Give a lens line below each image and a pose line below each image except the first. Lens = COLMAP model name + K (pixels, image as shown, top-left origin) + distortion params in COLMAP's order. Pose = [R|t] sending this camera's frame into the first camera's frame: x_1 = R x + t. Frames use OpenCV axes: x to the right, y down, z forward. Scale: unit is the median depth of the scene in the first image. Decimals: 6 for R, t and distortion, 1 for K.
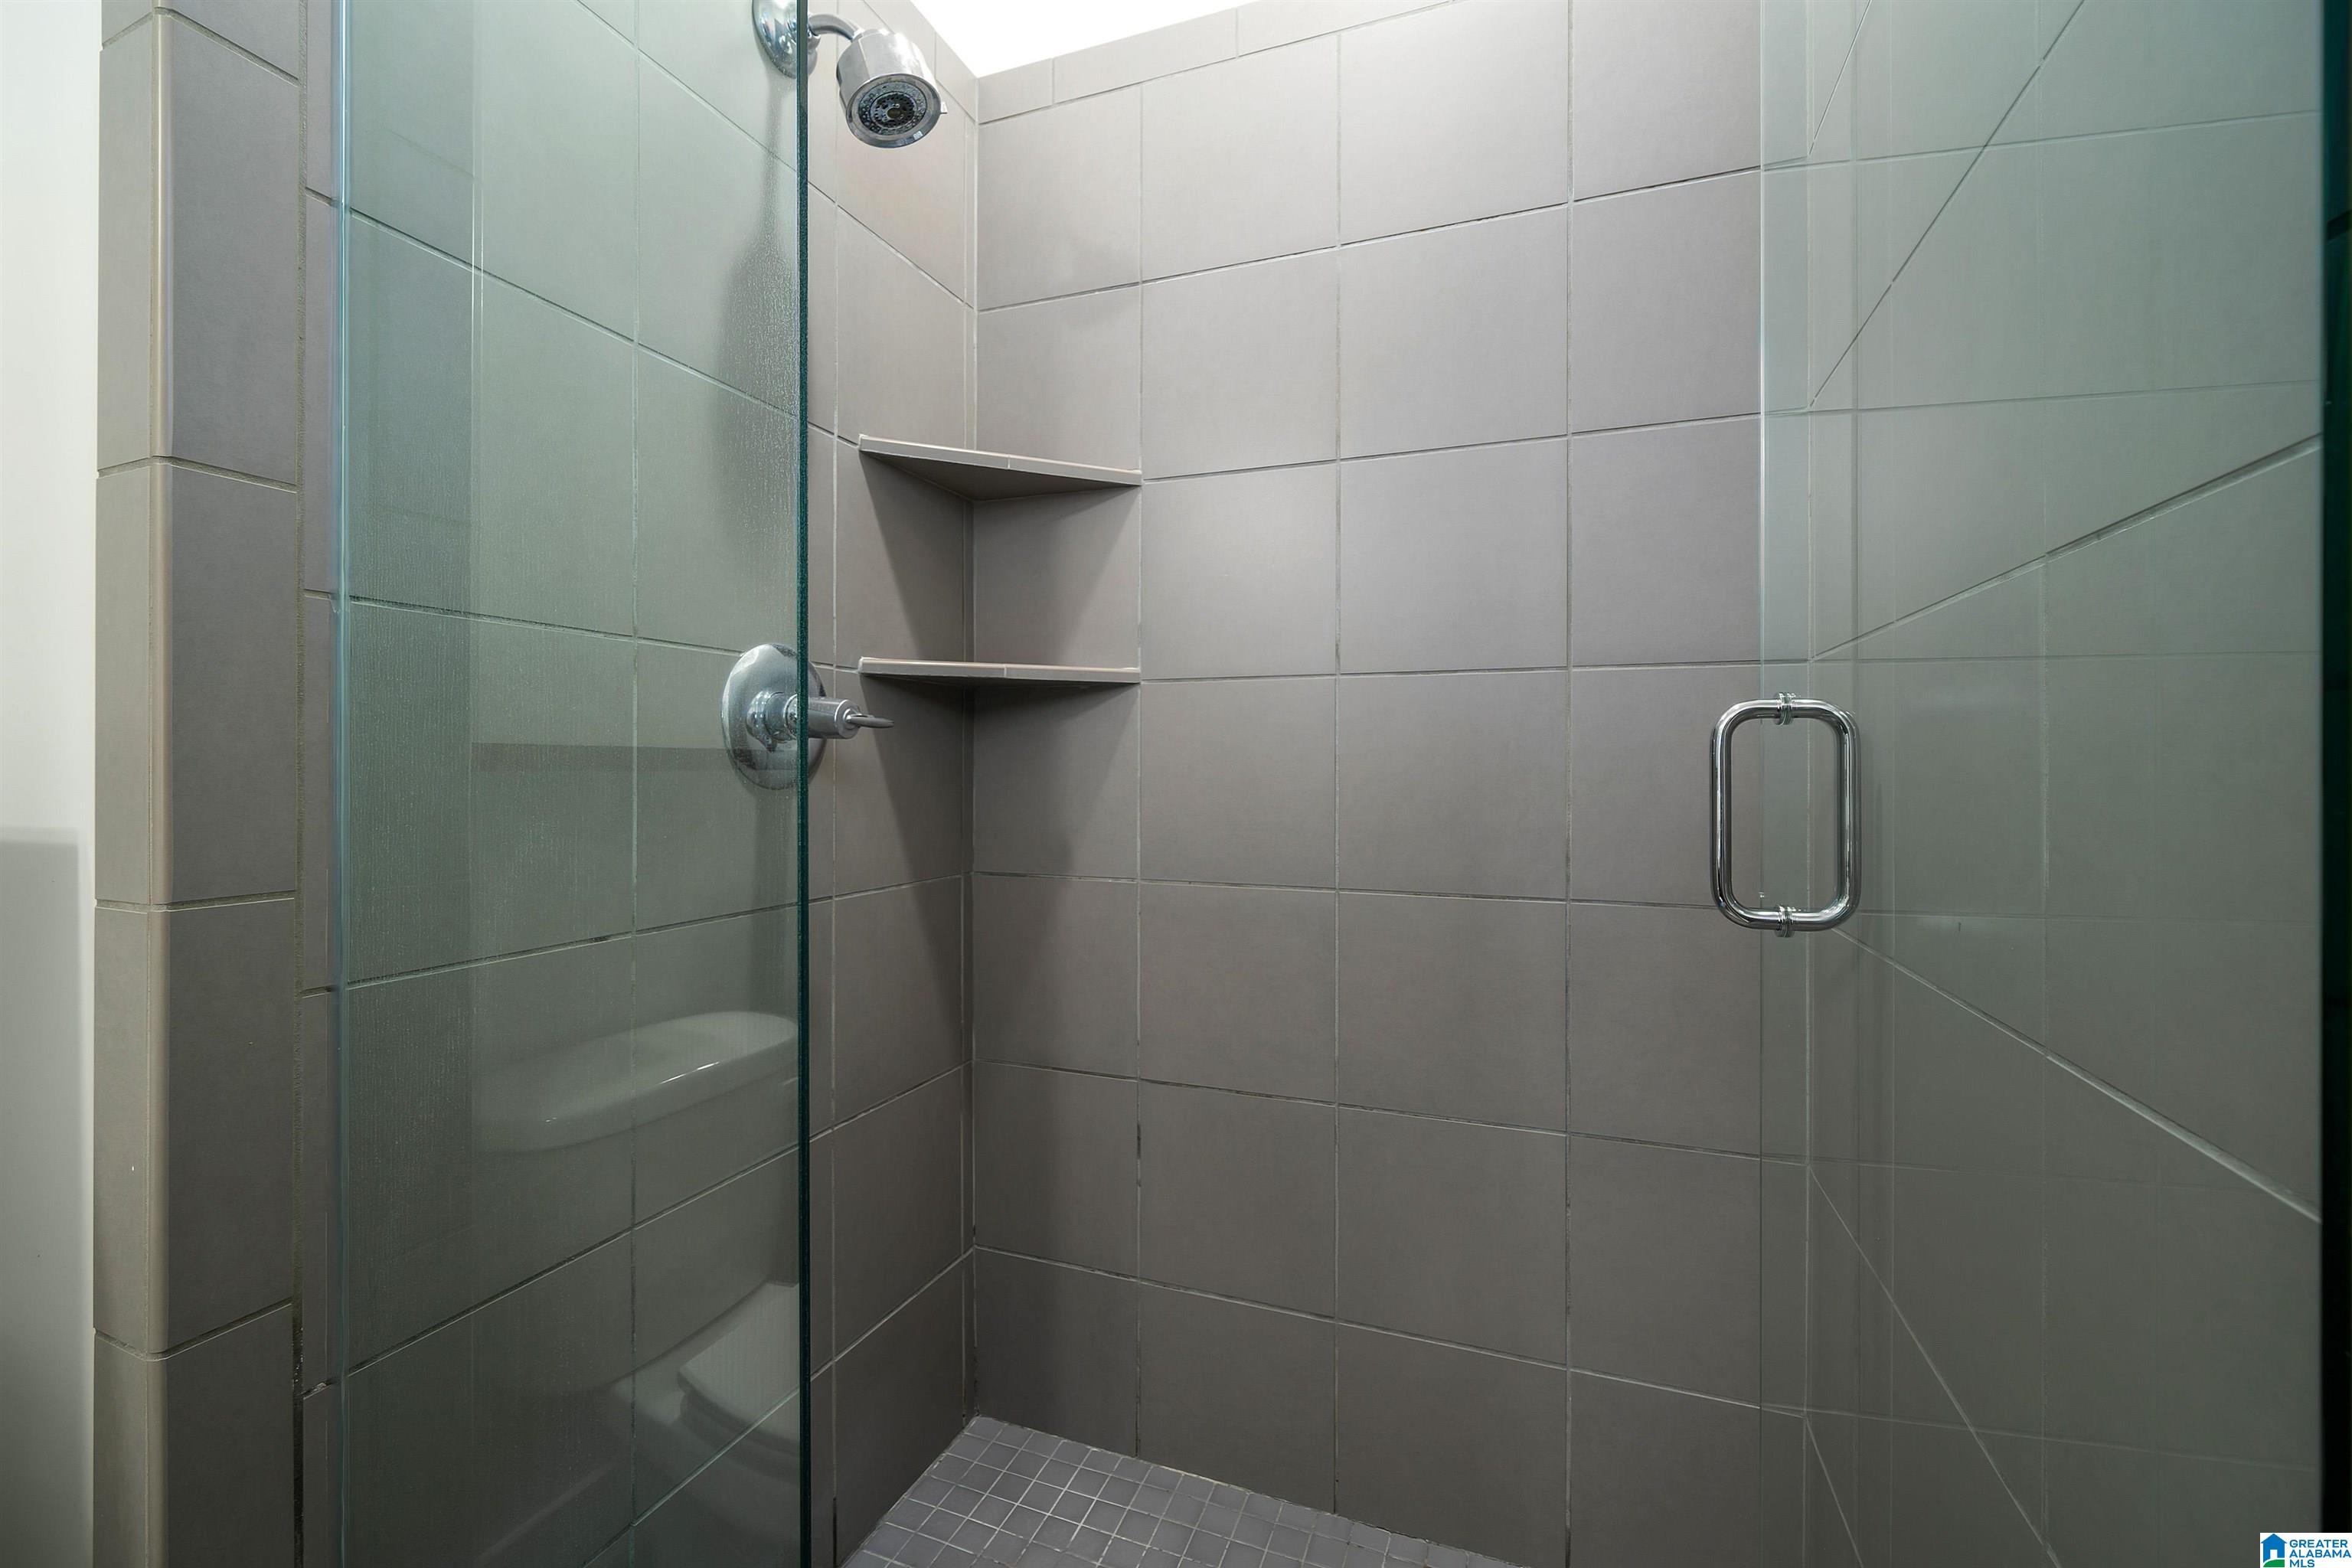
lens RADIAL K [[1041.1, 0, 1173.4], [0, 1041.1, 780.4], [0, 0, 1]] dist [-0.009111, 0.000332]
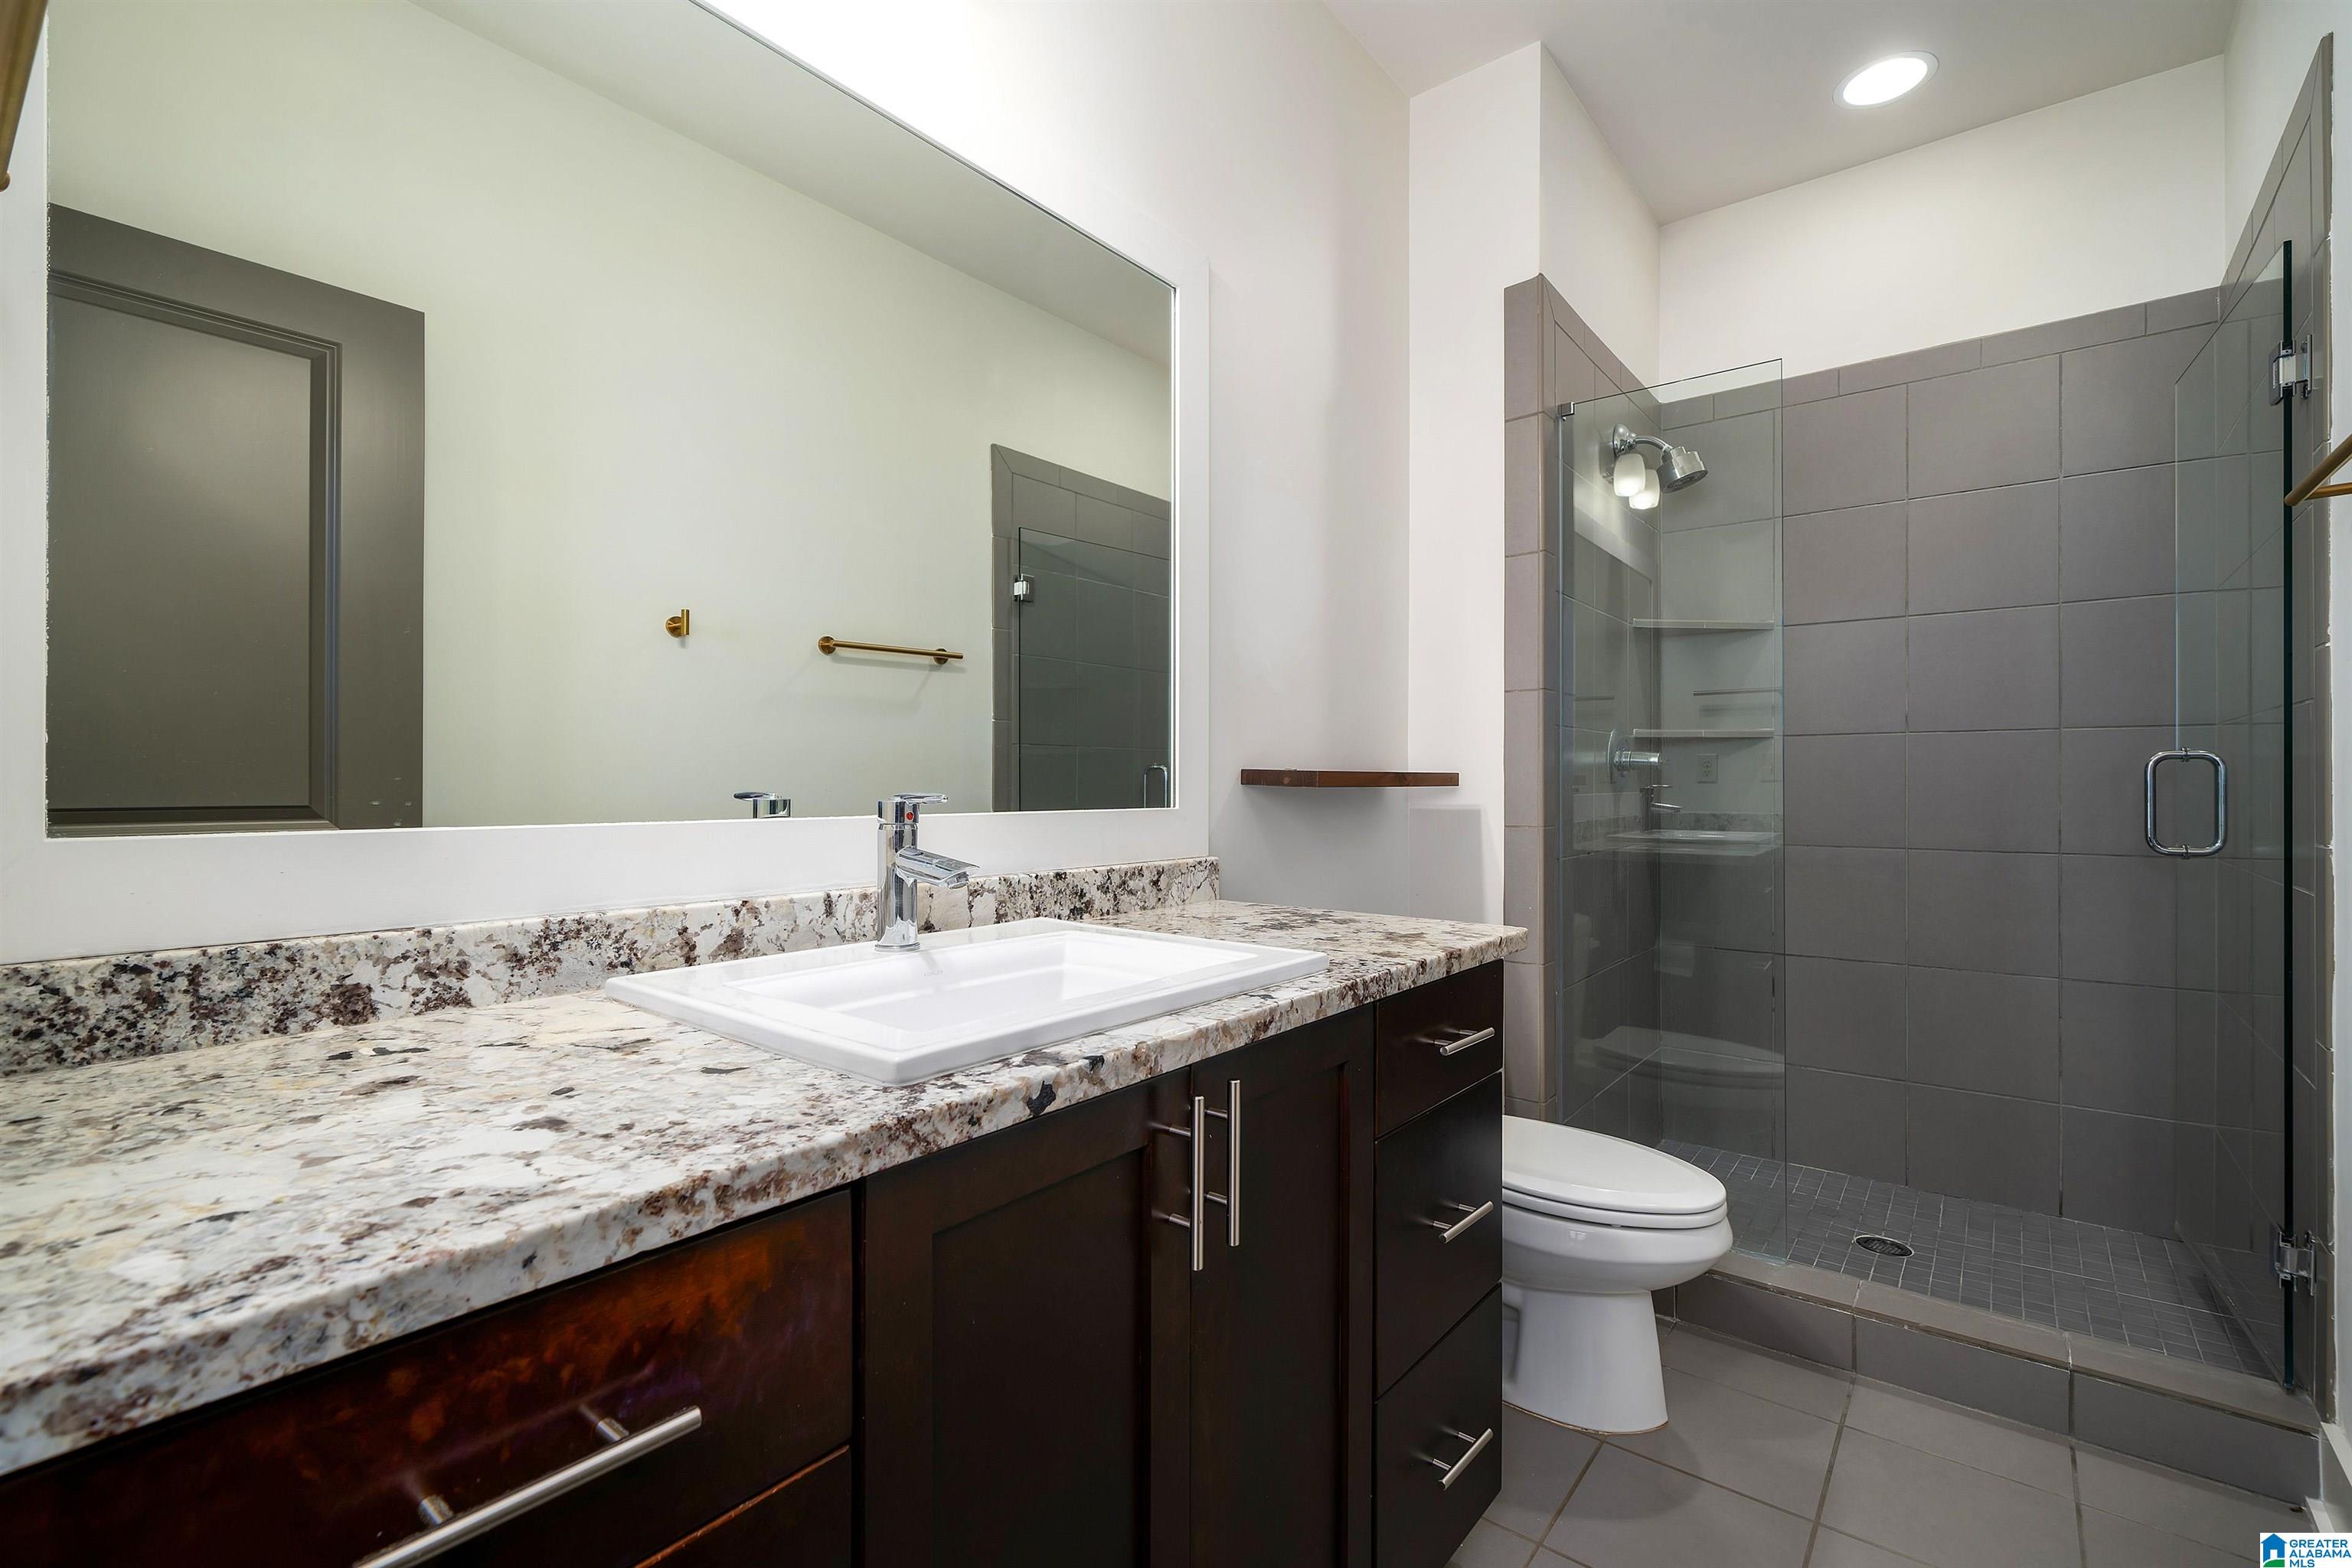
lens RADIAL K [[1041.1, 0, 1182.9], [0, 1041.1, 788.1], [0, 0, 1]] dist [-0.009111, 0.000332]
pose [[0.949683, -0.000960, -0.313212, -0.690877], [0.000521, 0.999999, -0.001485, 0.000855], [0.313213, 0.001247, 0.949682, -1.623969]]
